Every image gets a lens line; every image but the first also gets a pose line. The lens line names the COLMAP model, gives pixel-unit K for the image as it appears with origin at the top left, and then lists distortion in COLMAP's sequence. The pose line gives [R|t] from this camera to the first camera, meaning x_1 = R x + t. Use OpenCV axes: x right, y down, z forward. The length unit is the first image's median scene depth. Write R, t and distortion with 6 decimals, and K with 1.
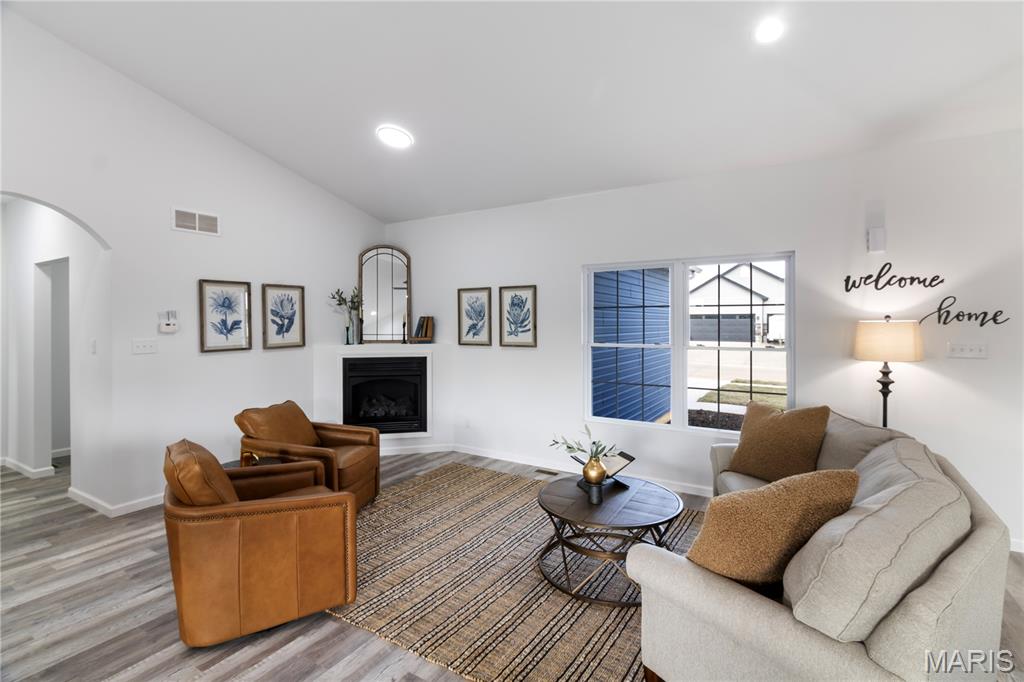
lens RADIAL K [[477.3, 0, 516.3], [0, 477.3, 323.3], [0, 0, 1]] dist [0.003034, 0.002598]
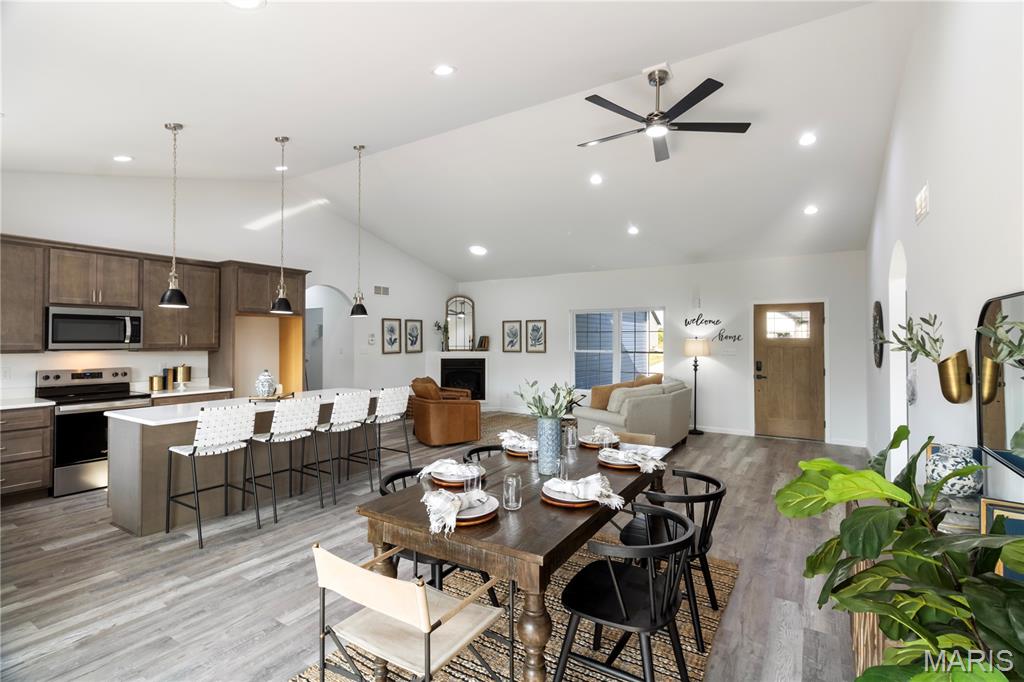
lens RADIAL K [[477.3, 0, 519.2], [0, 477.3, 335.8], [0, 0, 1]] dist [0.003034, 0.002598]
pose [[0.999890, 0.002198, -0.014665, -0.036818], [-0.002349, 0.999944, -0.010323, 0.002654], [0.014642, 0.010356, 0.999839, -0.910537]]
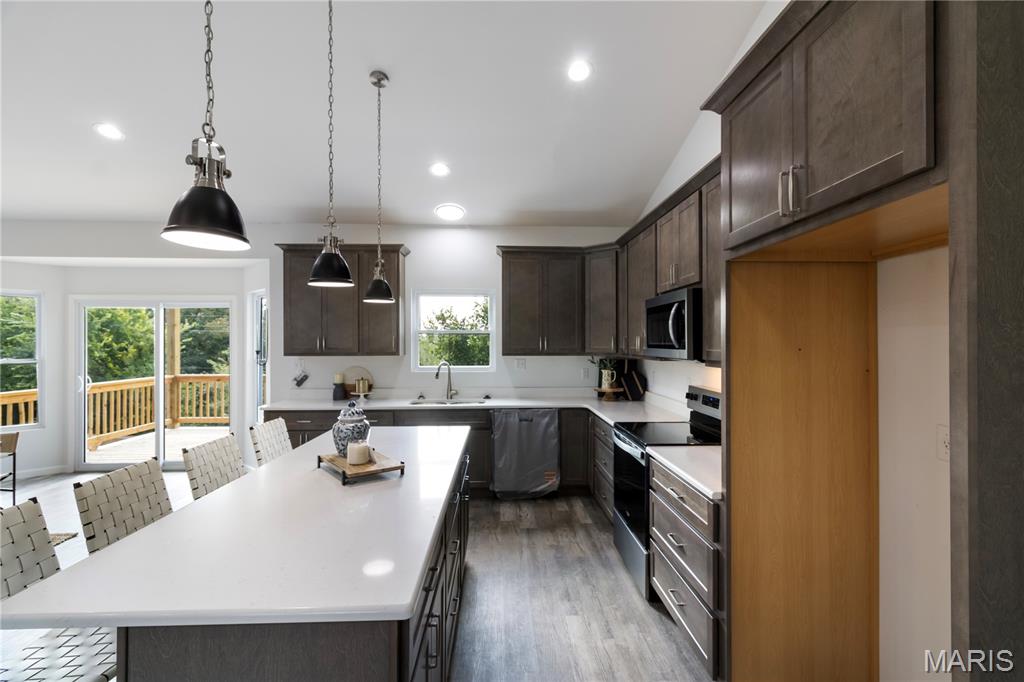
lens RADIAL K [[477.3, 0, 513.5], [0, 477.3, 344.2], [0, 0, 1]] dist [0.003034, 0.002598]
pose [[-0.836395, -0.000314, -0.548127, -0.423839], [-0.002603, 0.999991, 0.003399, 0.002044], [0.548121, 0.004270, -0.836388, 0.522266]]
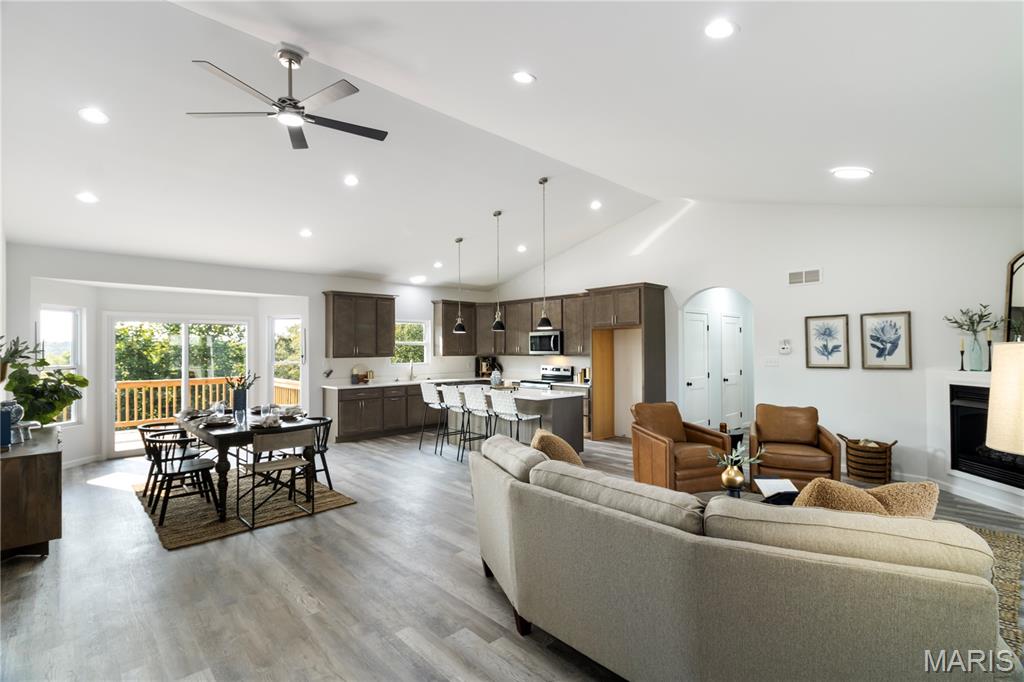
lens RADIAL K [[477.3, 0, 515.4], [0, 477.3, 344.8], [0, 0, 1]] dist [0.003034, 0.002598]
pose [[-0.270924, -0.007771, -0.962569, 0.820246], [0.002831, 0.999957, -0.008870, 0.001906], [0.962597, -0.005128, -0.270890, 0.479155]]
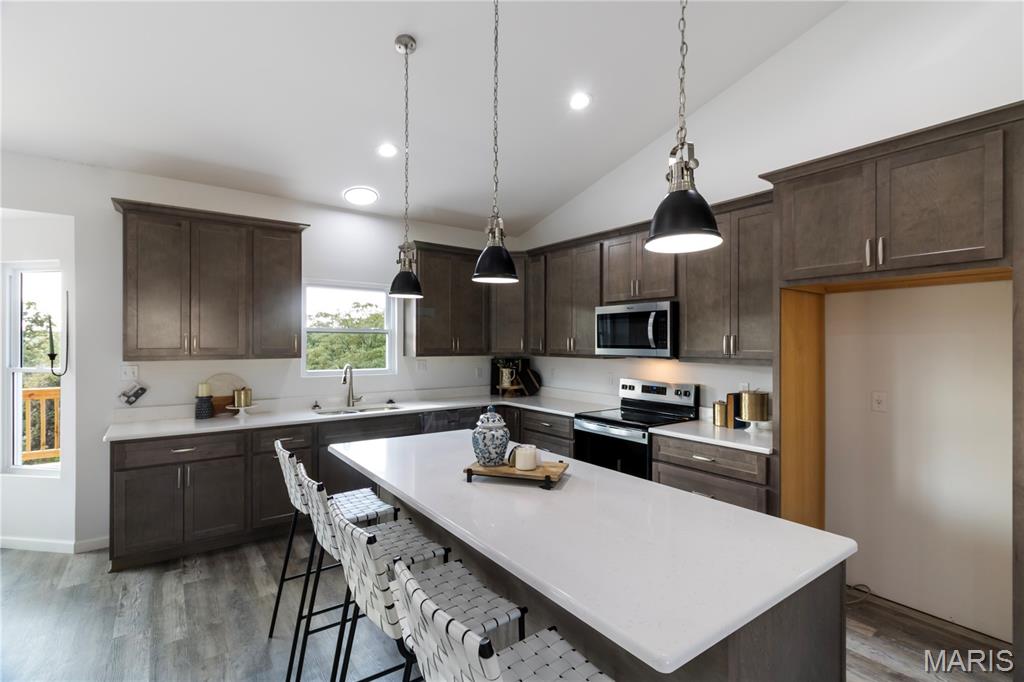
lens RADIAL K [[477.3, 0, 520.7], [0, 477.3, 342.6], [0, 0, 1]] dist [0.003034, 0.002598]
pose [[-0.374918, -0.005418, -0.927042, -0.148922], [-0.005496, 0.999978, -0.003621, 0.003954], [0.927042, 0.003737, -0.374940, 0.223388]]
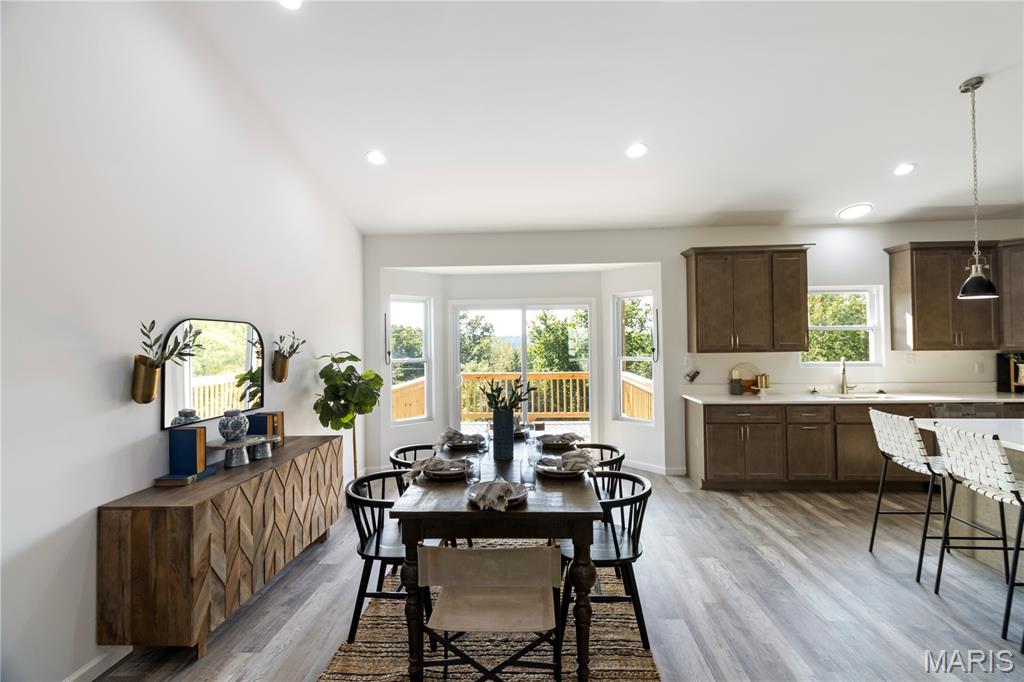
lens RADIAL K [[477.3, 0, 511.4], [0, 477.3, 333.6], [0, 0, 1]] dist [0.003034, 0.002598]
pose [[-0.885456, 0.001310, -0.464720, 0.265870], [0.010541, 0.999795, -0.017265, 0.002310], [0.464603, -0.020186, -0.885289, 0.174221]]
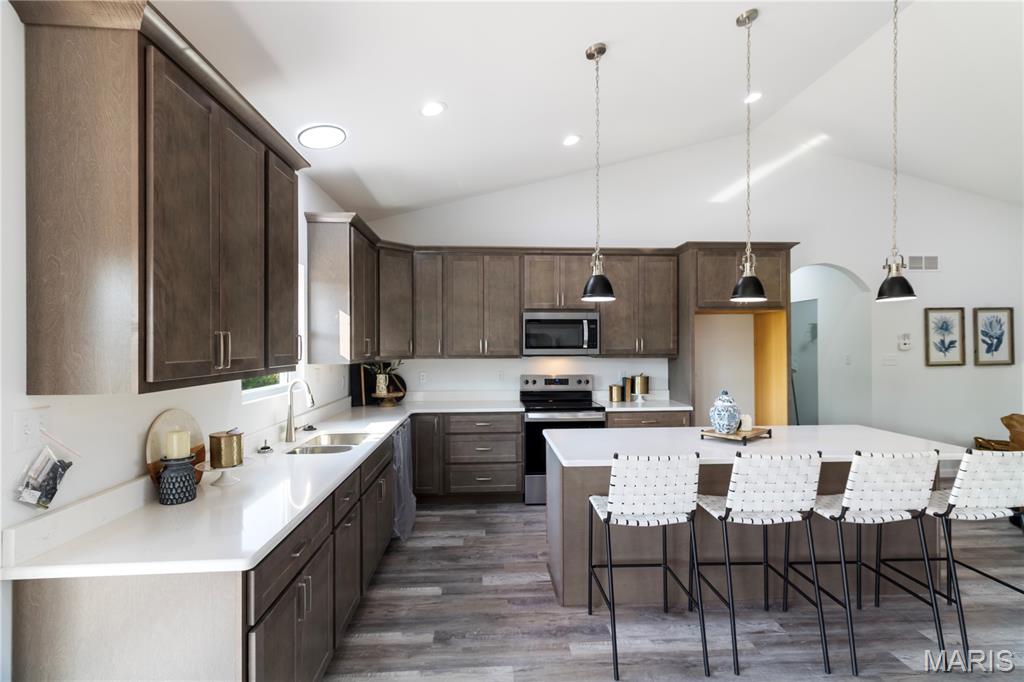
lens RADIAL K [[477.3, 0, 512.6], [0, 477.3, 345.5], [0, 0, 1]] dist [0.003034, 0.002598]
pose [[0.567659, -0.001200, -0.823263, -0.208281], [0.003040, 0.999995, 0.000638, 0.002289], [0.823258, -0.002865, 0.567660, -0.532652]]
